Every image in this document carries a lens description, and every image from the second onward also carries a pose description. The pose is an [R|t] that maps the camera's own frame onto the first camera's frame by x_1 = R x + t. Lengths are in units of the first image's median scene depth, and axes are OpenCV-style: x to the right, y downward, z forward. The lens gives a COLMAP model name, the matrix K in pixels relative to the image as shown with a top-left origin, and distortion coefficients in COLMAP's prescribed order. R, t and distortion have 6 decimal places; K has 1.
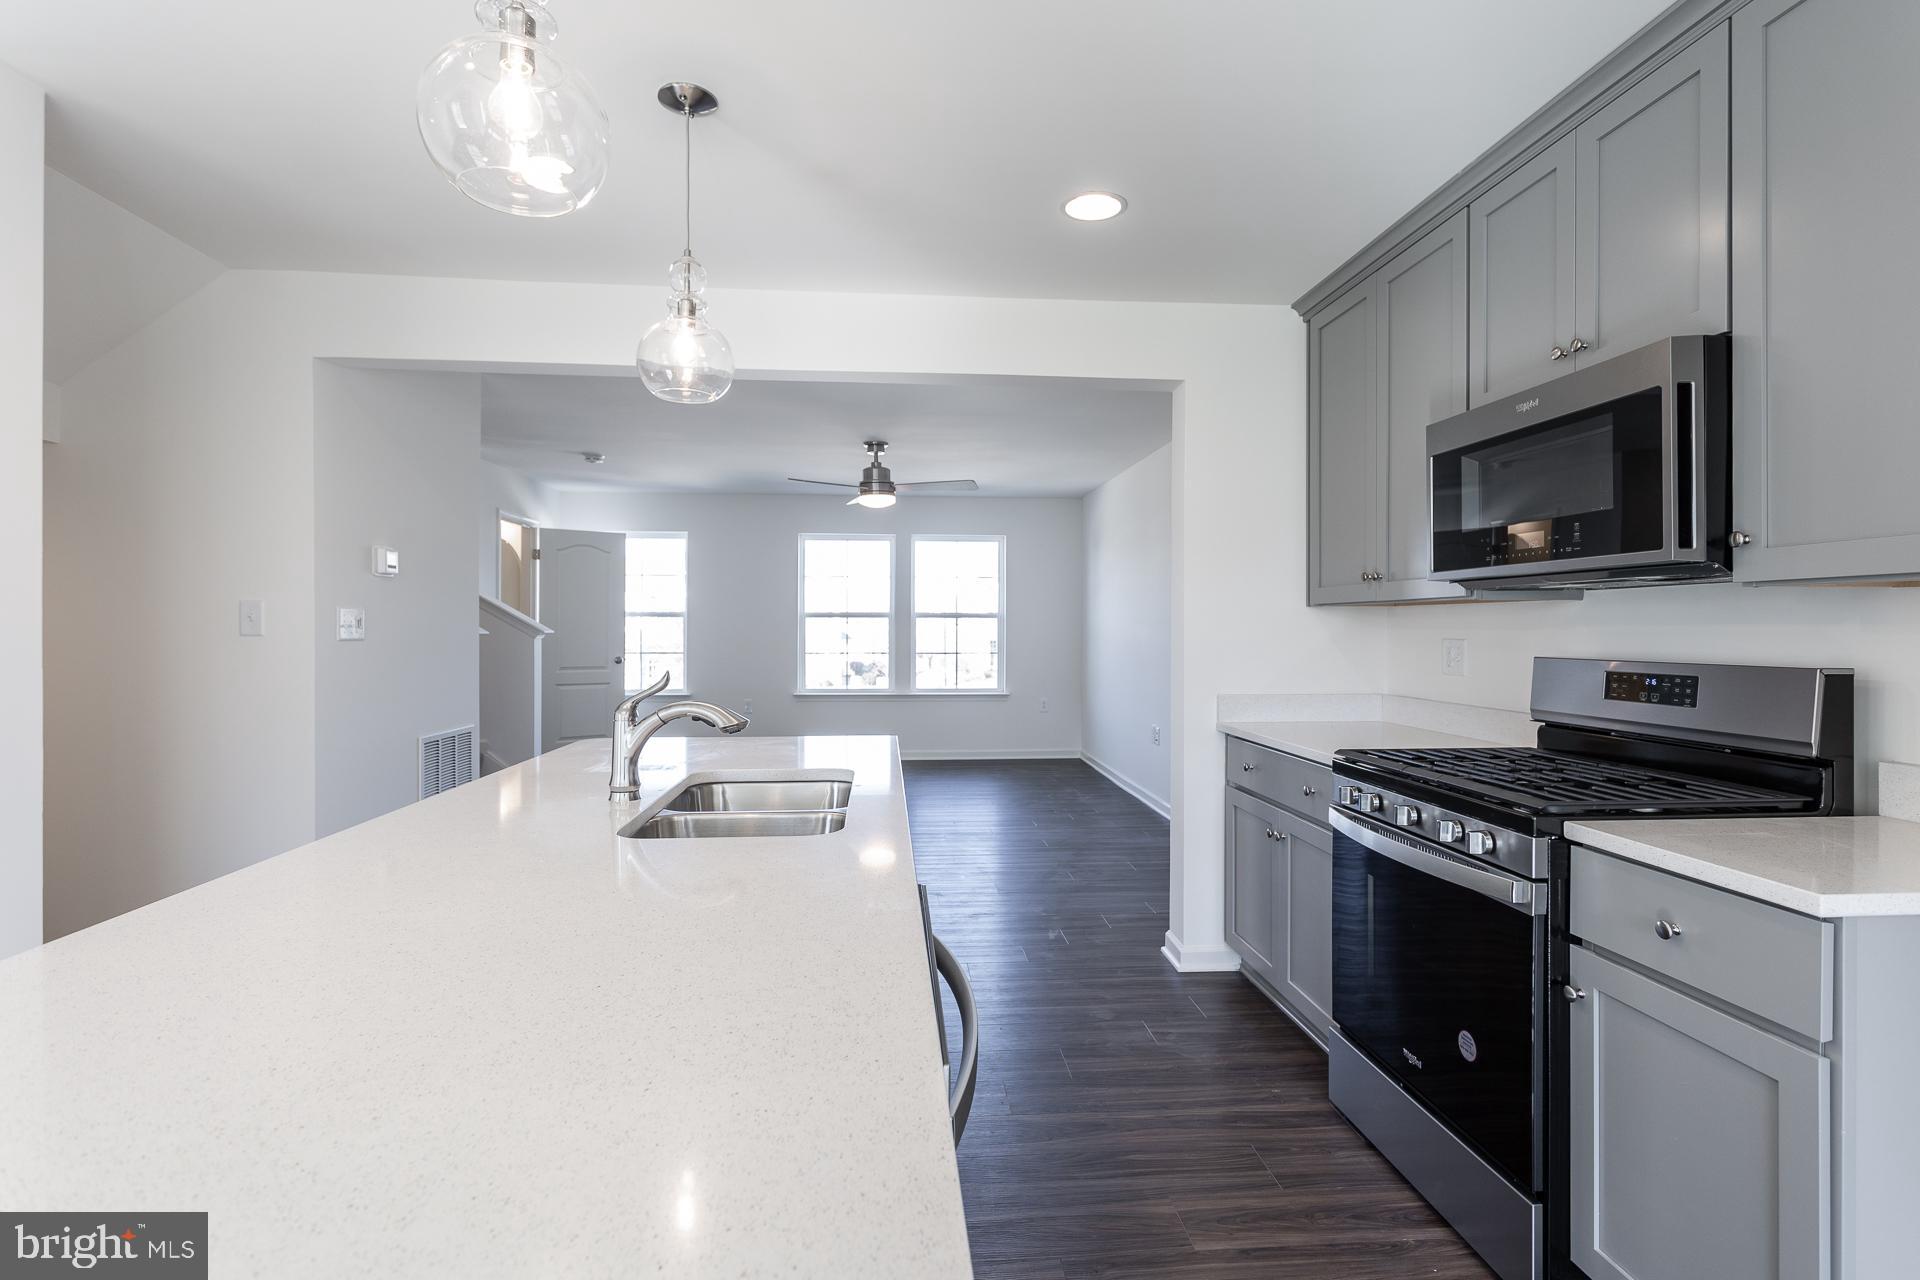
lens RADIAL K [[923.2, 0, 935.6], [0, 923.2, 633.0], [0, 0, 1]] dist [0.000013, 0.001818]
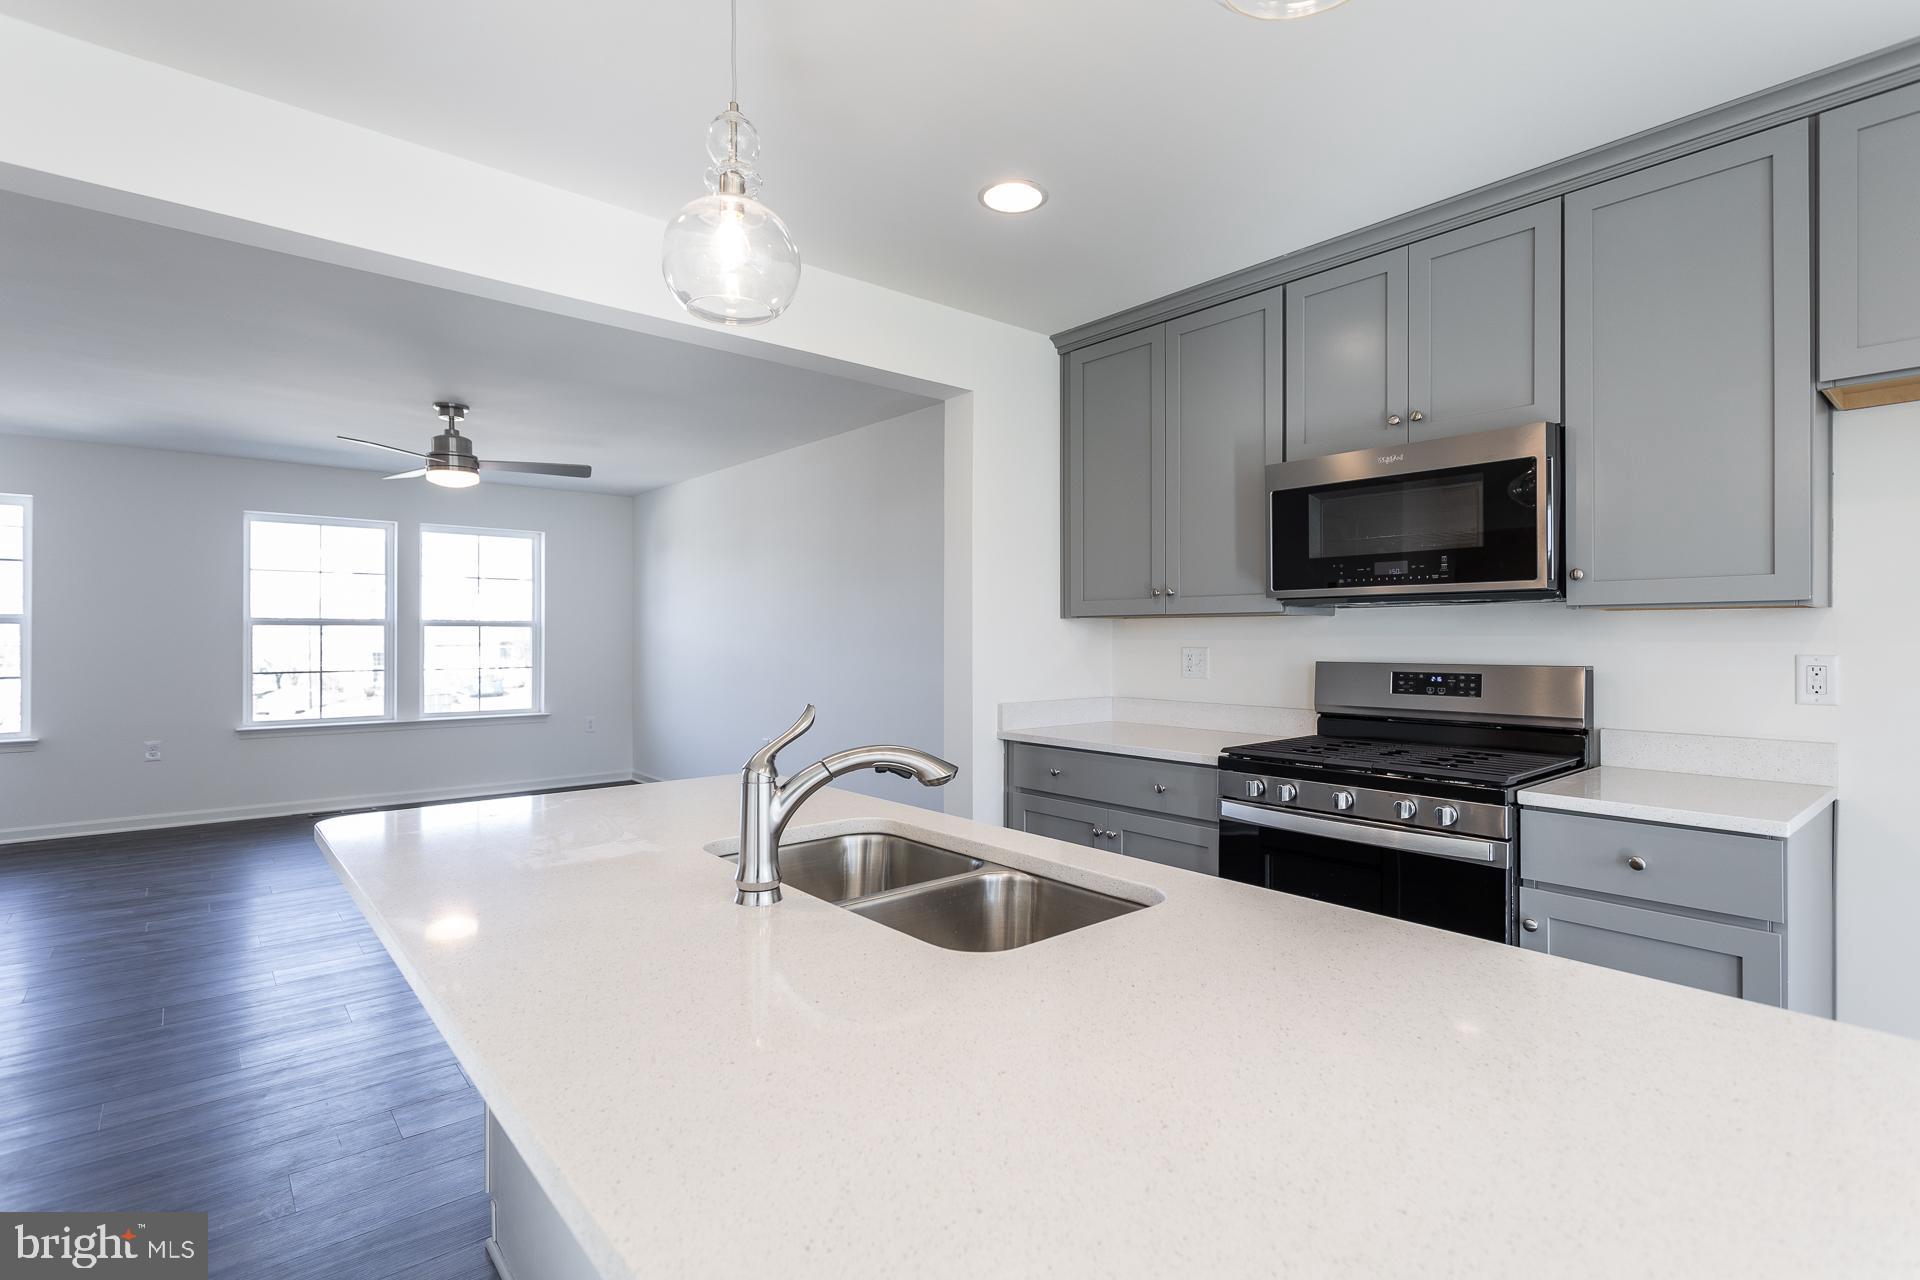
lens RADIAL K [[923.2, 0, 944.0], [0, 923.2, 636.1], [0, 0, 1]] dist [0.000013, 0.001818]
pose [[0.811638, -0.002077, 0.584157, -0.398599], [0.005674, 0.999975, -0.004328, -0.004629], [-0.584133, 0.006827, 0.811629, 0.241281]]
